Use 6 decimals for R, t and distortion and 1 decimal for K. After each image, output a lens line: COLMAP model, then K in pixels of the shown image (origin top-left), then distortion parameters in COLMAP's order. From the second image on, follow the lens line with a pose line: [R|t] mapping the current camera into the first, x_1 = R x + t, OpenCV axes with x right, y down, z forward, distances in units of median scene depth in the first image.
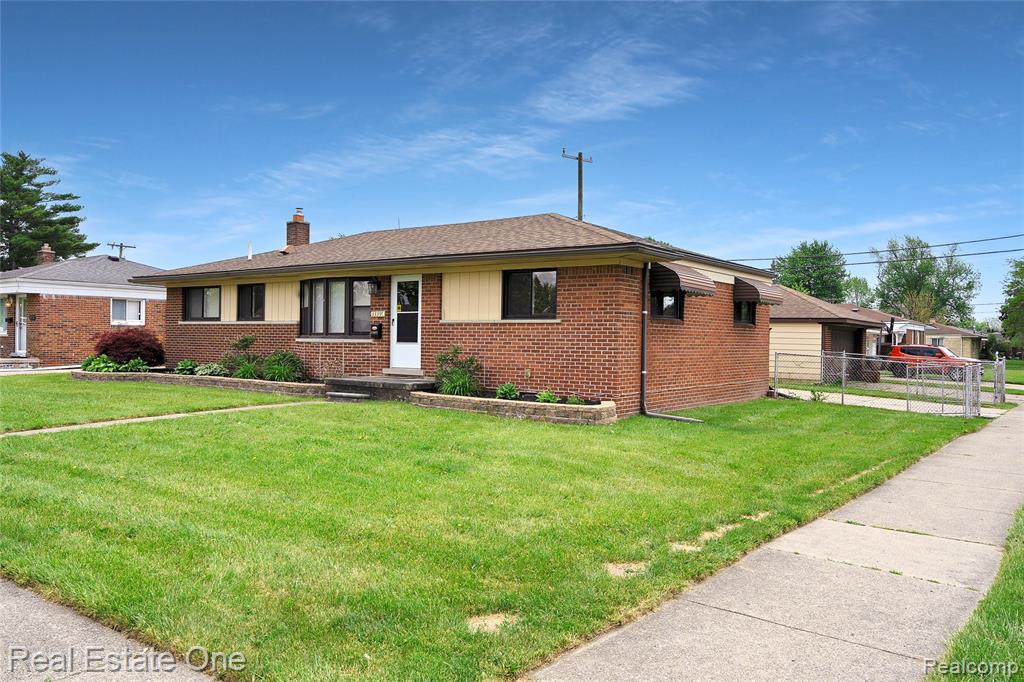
lens RADIAL K [[790.0, 0, 515.4], [0, 790.0, 333.7], [0, 0, 1]] dist [-0.012818, -0.000934]
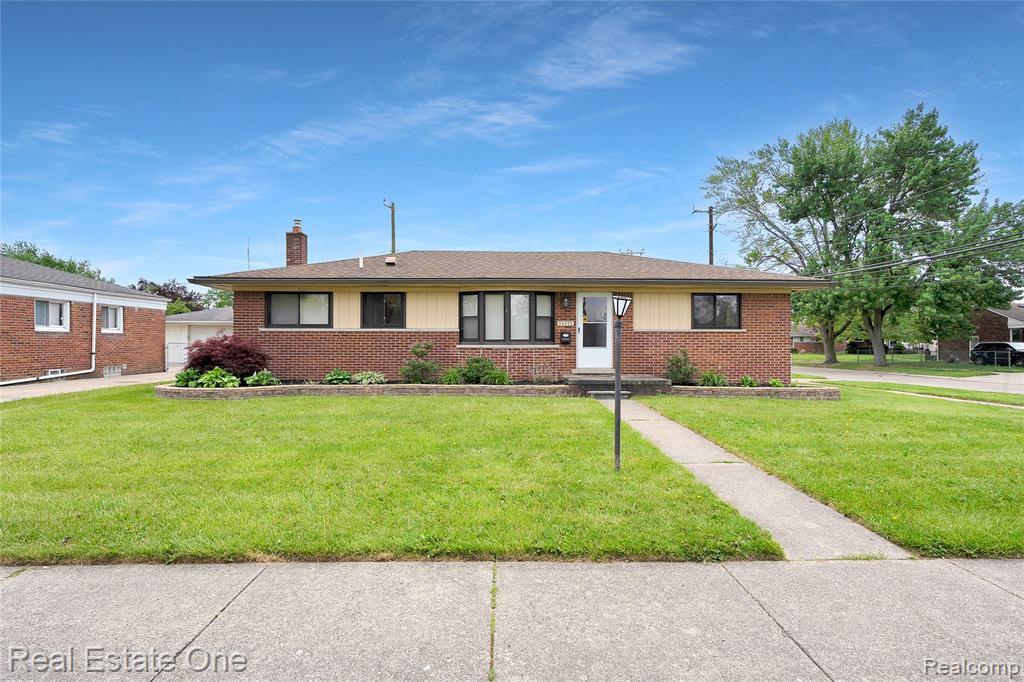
lens RADIAL K [[517.0, 0, 514.4], [0, 517.0, 344.1], [0, 0, 1]] dist [-0.003942, -0.000775]
pose [[0.792424, -0.011719, 0.609858, -0.679353], [0.003983, 0.999894, 0.014039, -0.004982], [-0.609957, -0.008696, 0.792386, 0.410409]]
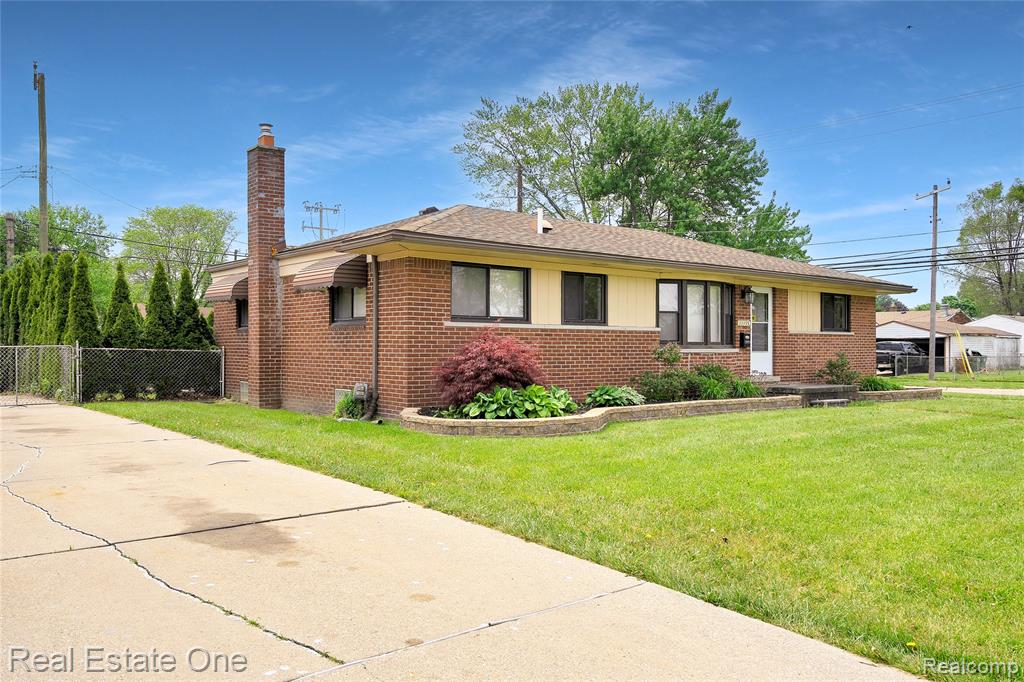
lens RADIAL K [[790.0, 0, 517.1], [0, 790.0, 346.9], [0, 0, 1]] dist [-0.012818, -0.000934]
pose [[0.252300, -0.014865, 0.967535, -1.160012], [-0.008319, 0.999812, 0.017530, -0.009449], [-0.967613, -0.012472, 0.252129, 0.981211]]
